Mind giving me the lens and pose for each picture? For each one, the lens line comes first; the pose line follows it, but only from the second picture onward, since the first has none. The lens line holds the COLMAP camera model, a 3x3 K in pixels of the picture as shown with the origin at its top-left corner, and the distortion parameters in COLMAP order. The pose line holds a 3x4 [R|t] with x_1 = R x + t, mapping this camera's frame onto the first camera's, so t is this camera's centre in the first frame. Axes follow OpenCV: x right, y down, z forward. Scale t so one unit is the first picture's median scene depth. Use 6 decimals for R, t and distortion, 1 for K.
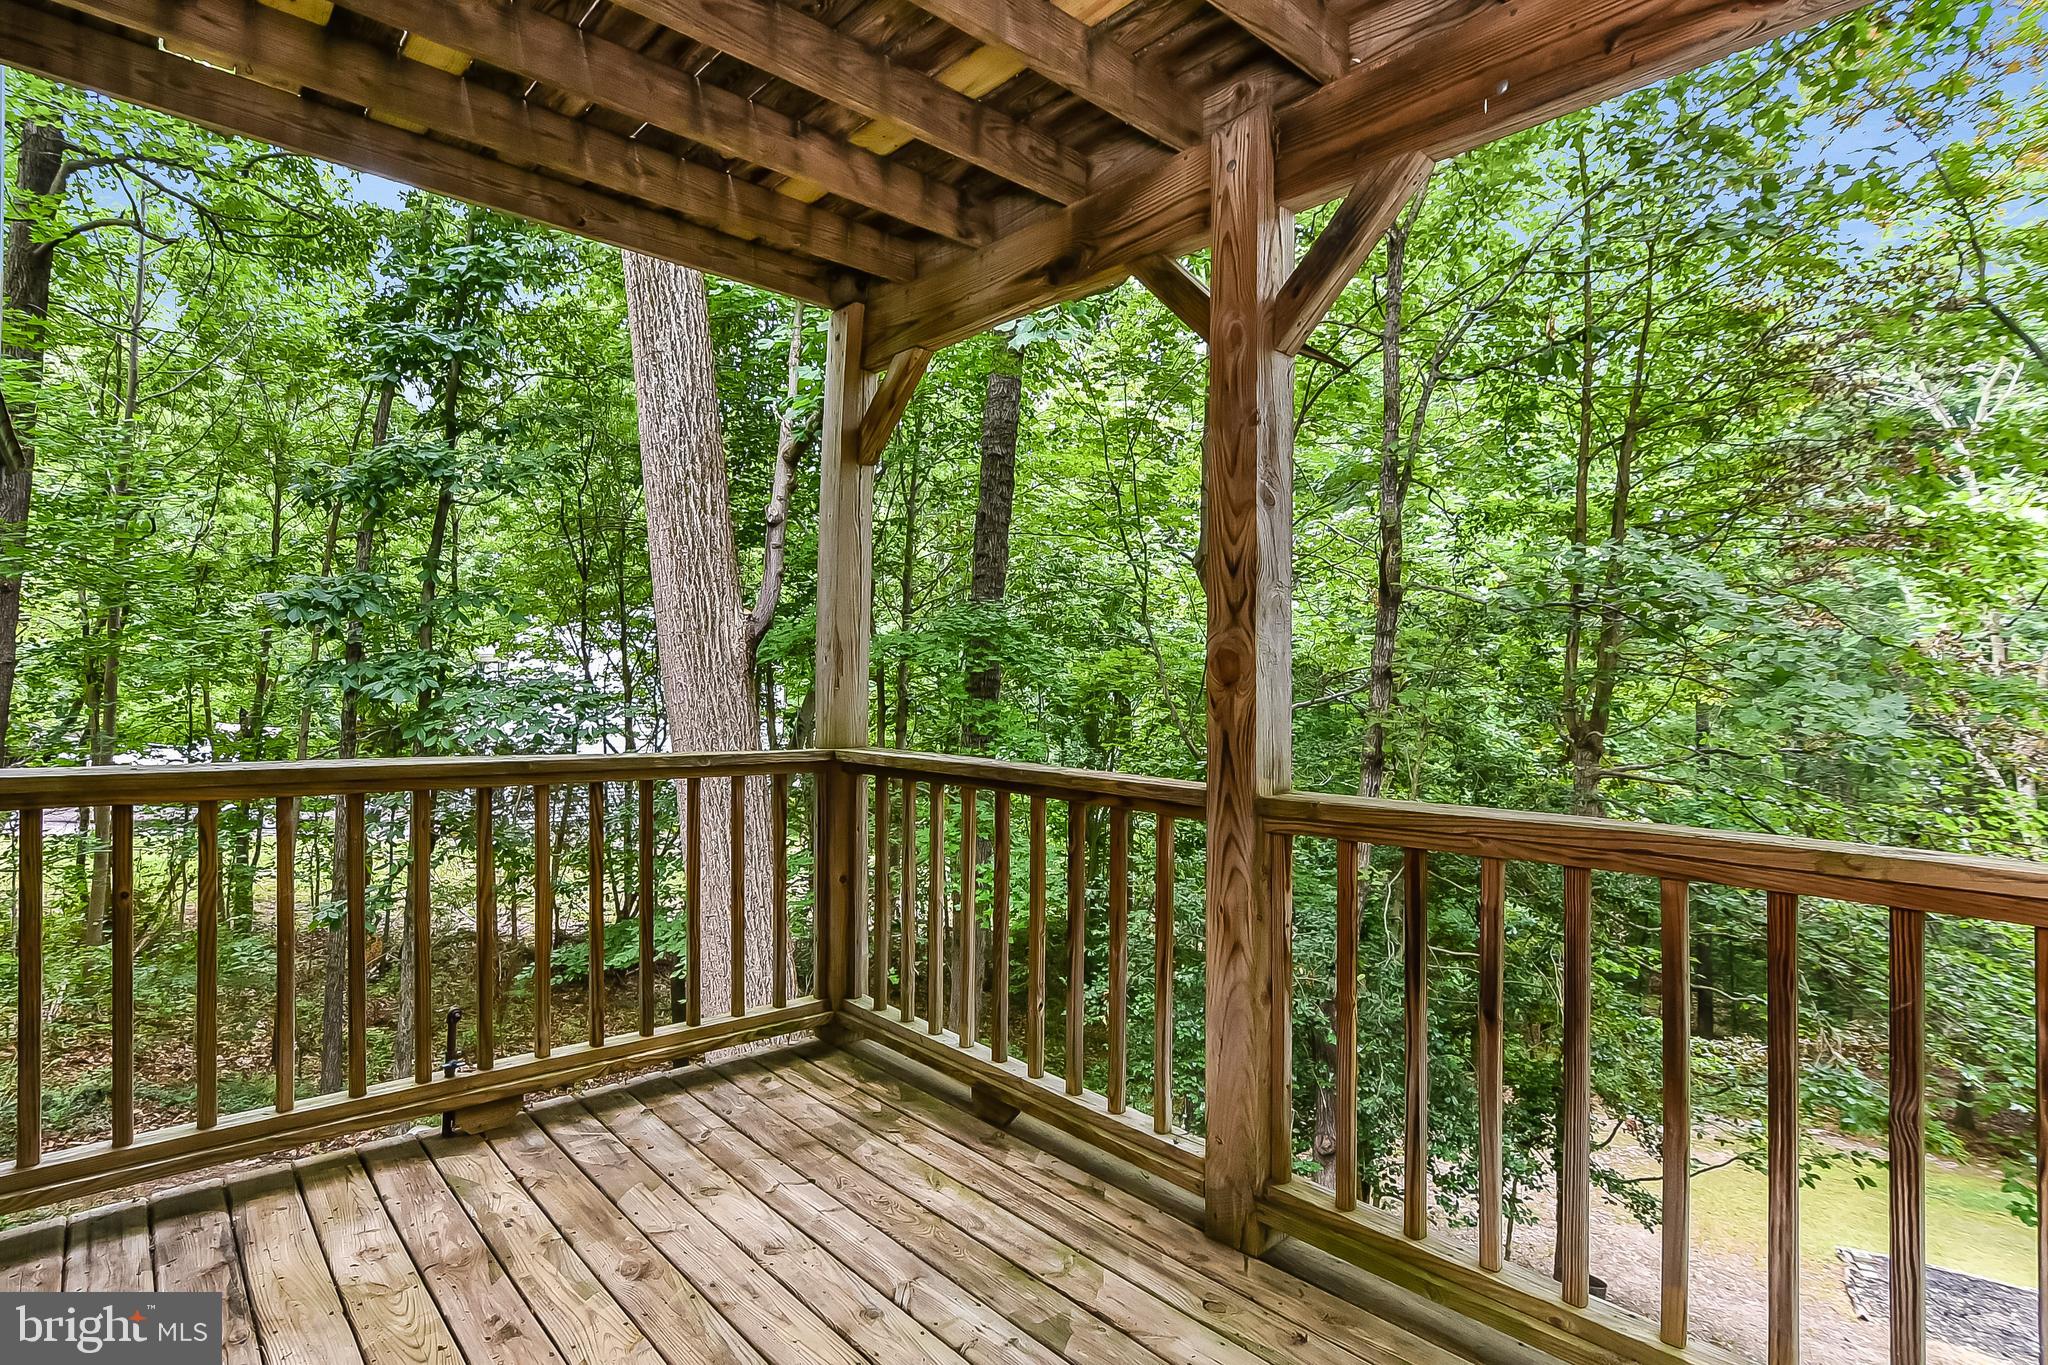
lens RADIAL K [[1007.6, 0, 1010.5], [0, 1007.6, 689.7], [0, 0, 1]] dist [-0.017517, 0.001195]
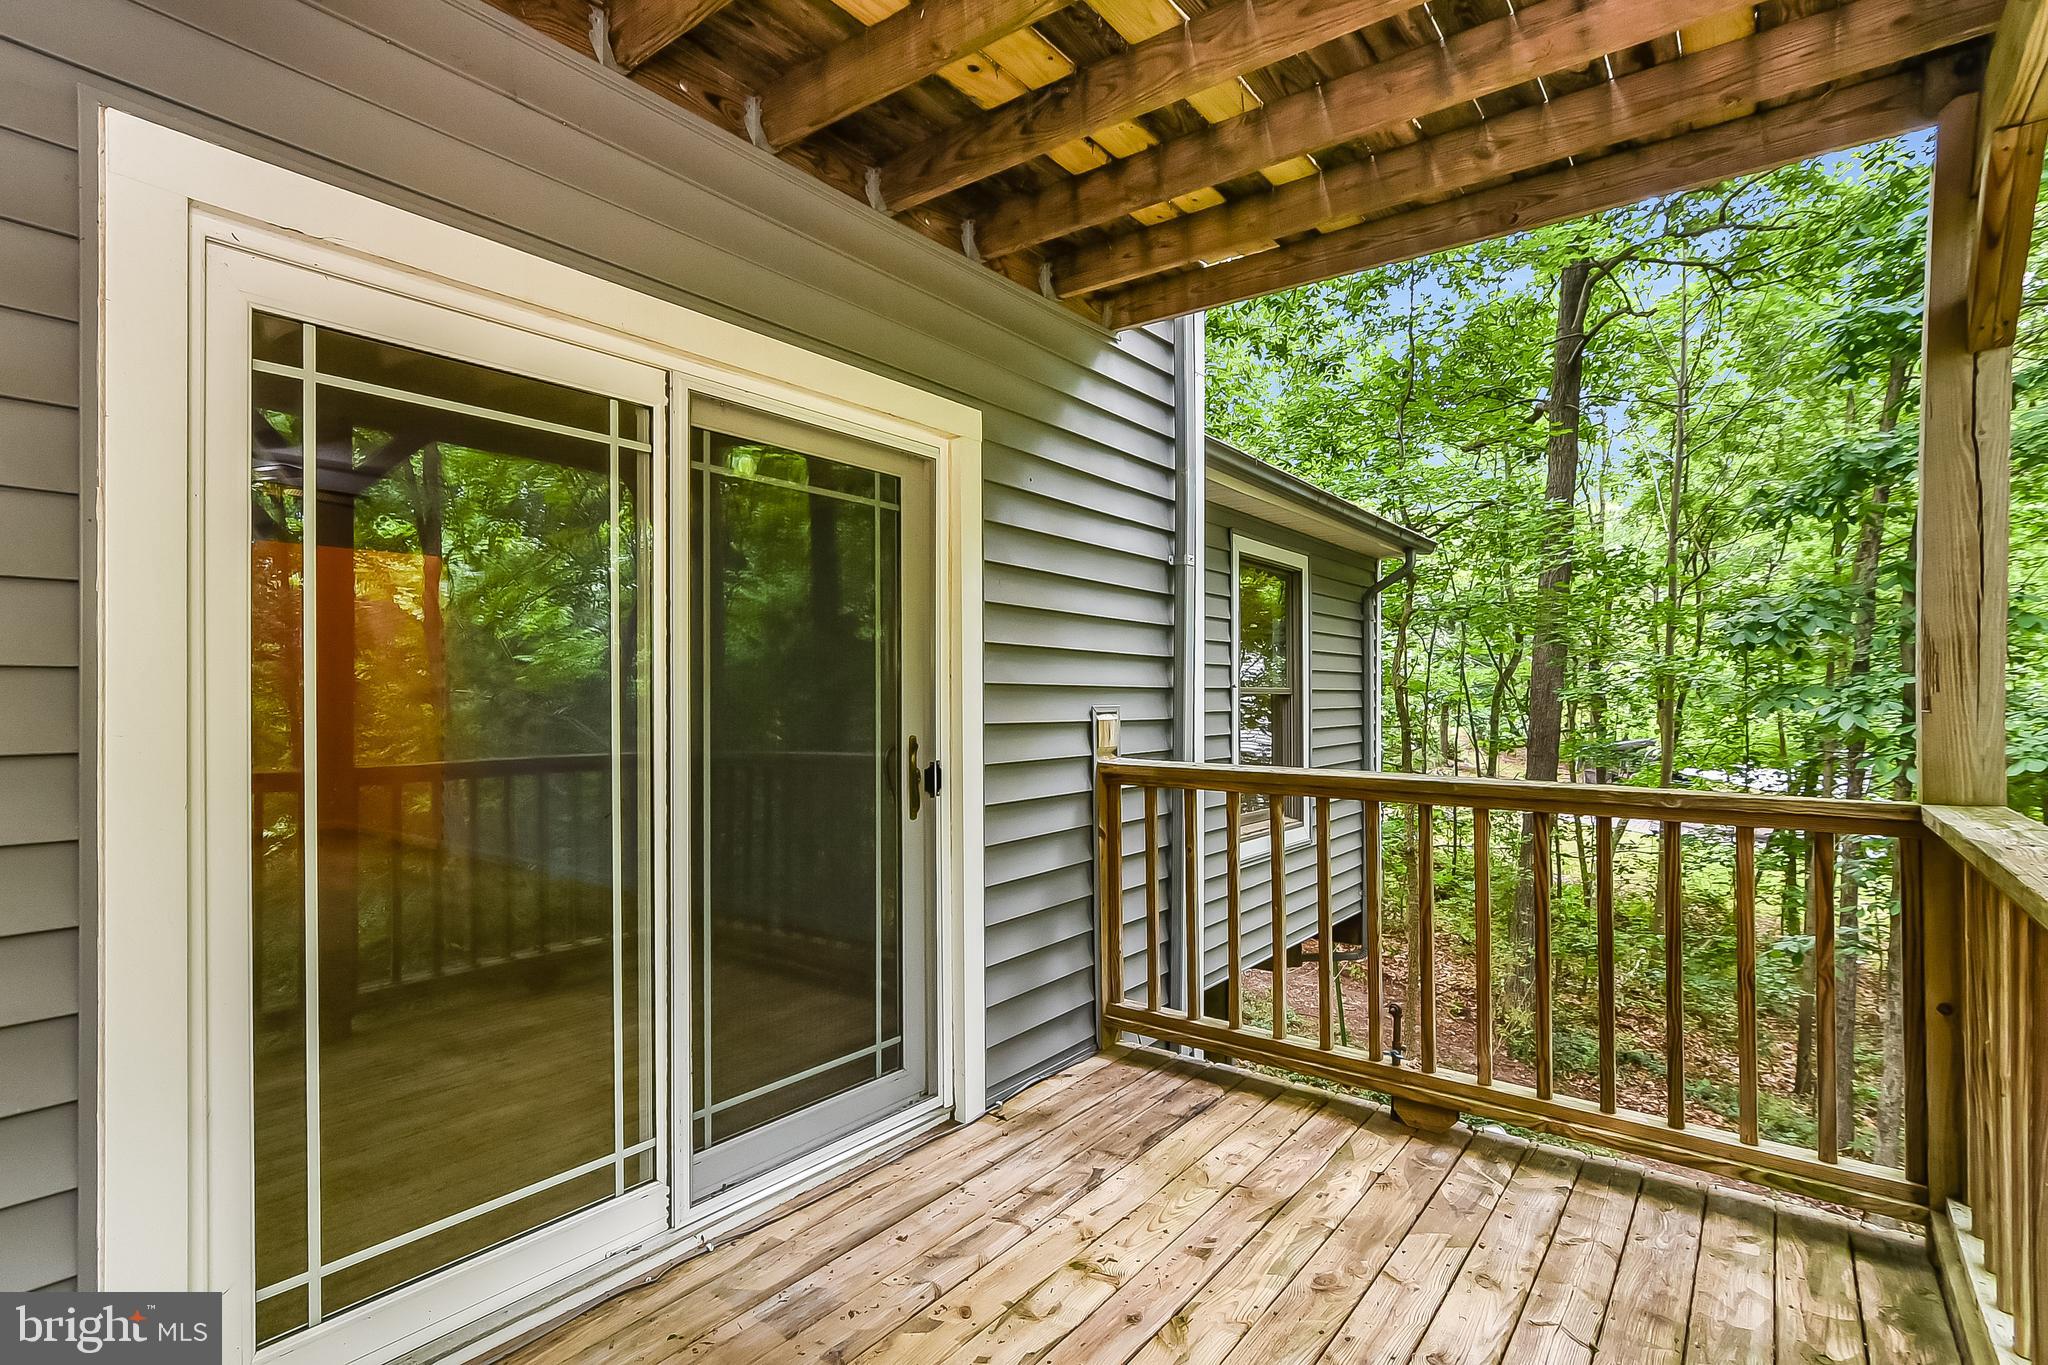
lens RADIAL K [[997.1, 0, 1015.7], [0, 997.1, 709.8], [0, 0, 1]] dist [0.001545, 0.000608]
pose [[0.179269, -0.010278, -0.983746, 0.435863], [0.002499, 0.999947, -0.009992, 0.010351], [0.983797, -0.000667, 0.179285, 0.395044]]
